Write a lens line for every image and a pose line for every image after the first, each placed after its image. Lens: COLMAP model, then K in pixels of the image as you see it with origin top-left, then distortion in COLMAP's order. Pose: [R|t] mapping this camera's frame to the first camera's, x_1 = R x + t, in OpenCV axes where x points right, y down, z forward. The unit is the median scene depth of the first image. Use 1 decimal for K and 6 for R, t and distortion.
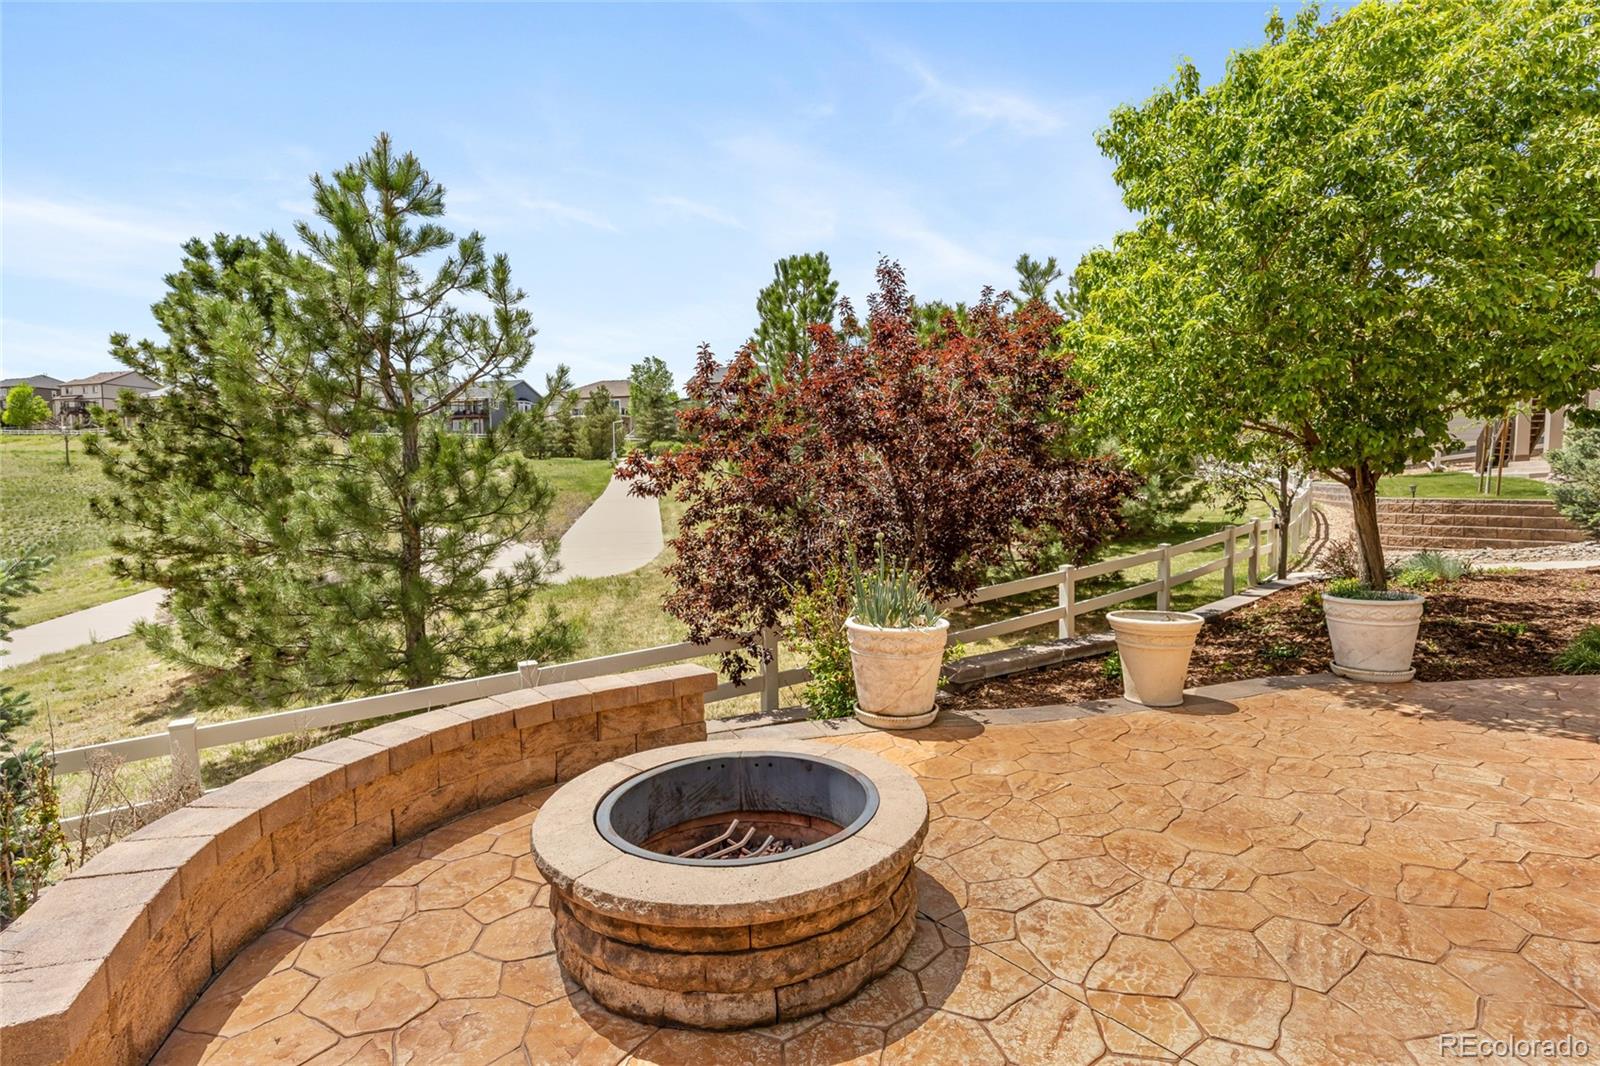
lens RADIAL K [[771.2, 0, 800.6], [0, 771.2, 503.8], [0, 0, 1]] dist [-0.001257, -0.000820]
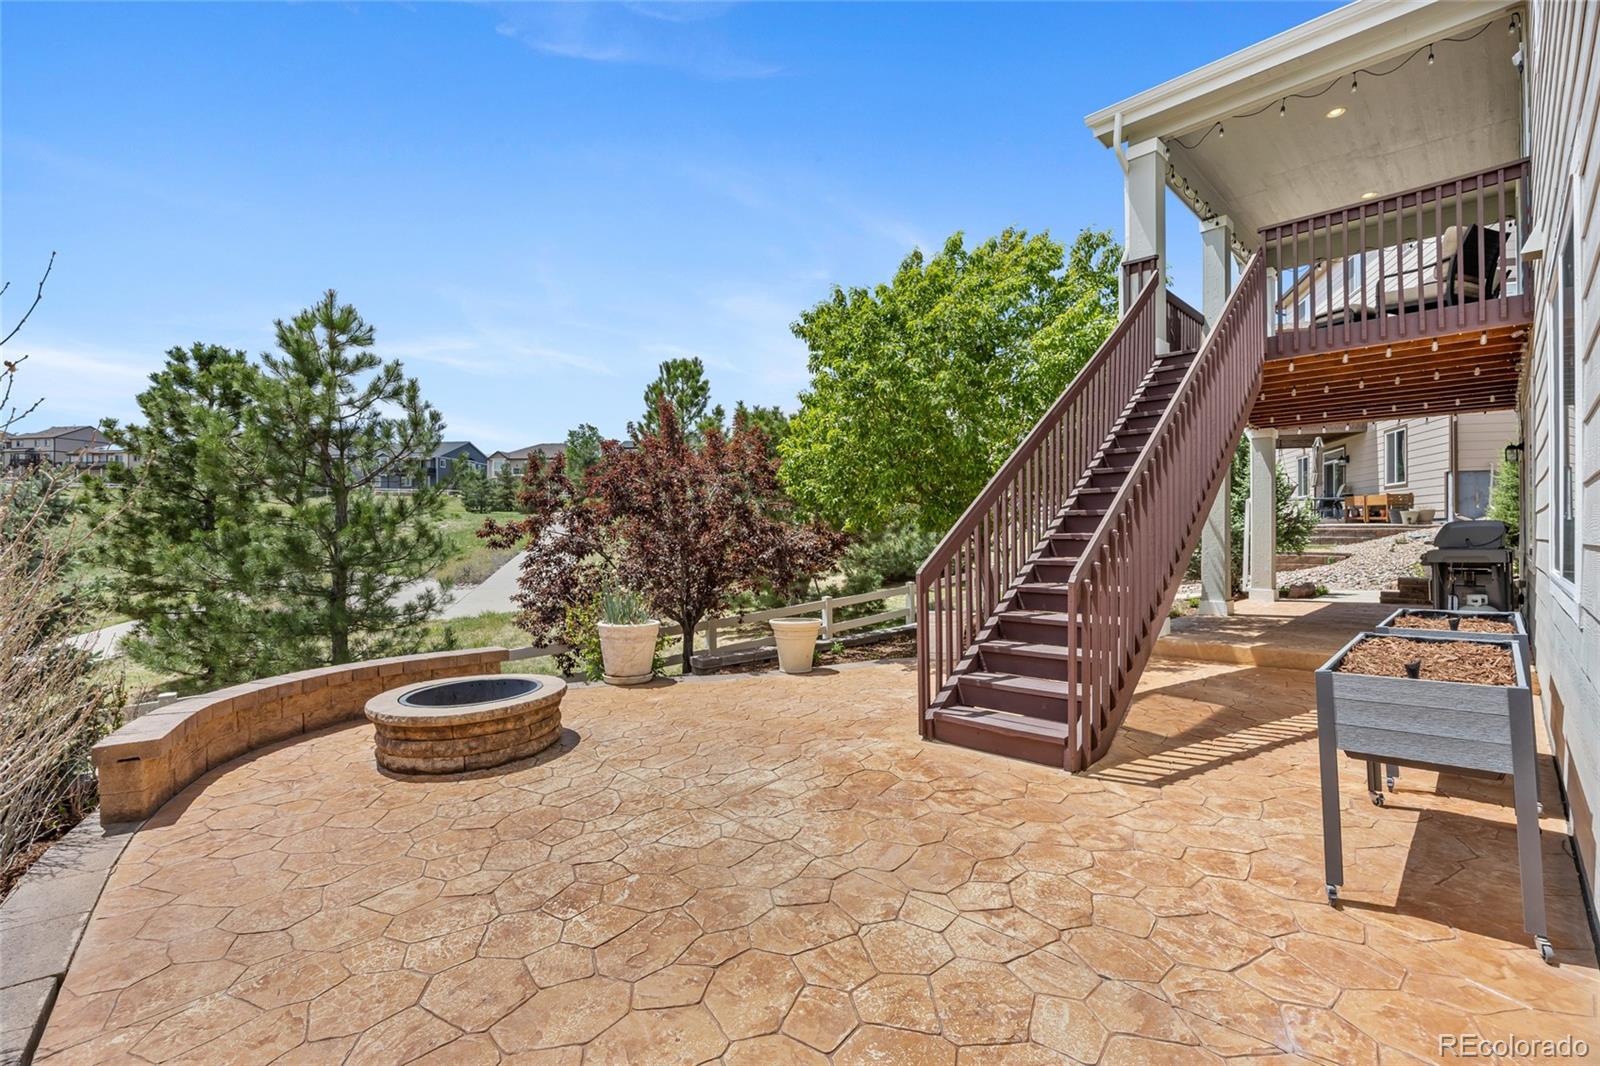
lens RADIAL K [[692.4, 0, 801.4], [0, 692.4, 511.8], [0, 0, 1]] dist [-0.005436, 0.000430]
pose [[0.995175, 0.009027, 0.097696, 0.194872], [-0.003105, 0.998157, -0.060599, 0.000238], [-0.098063, 0.060004, 0.993370, -0.313725]]
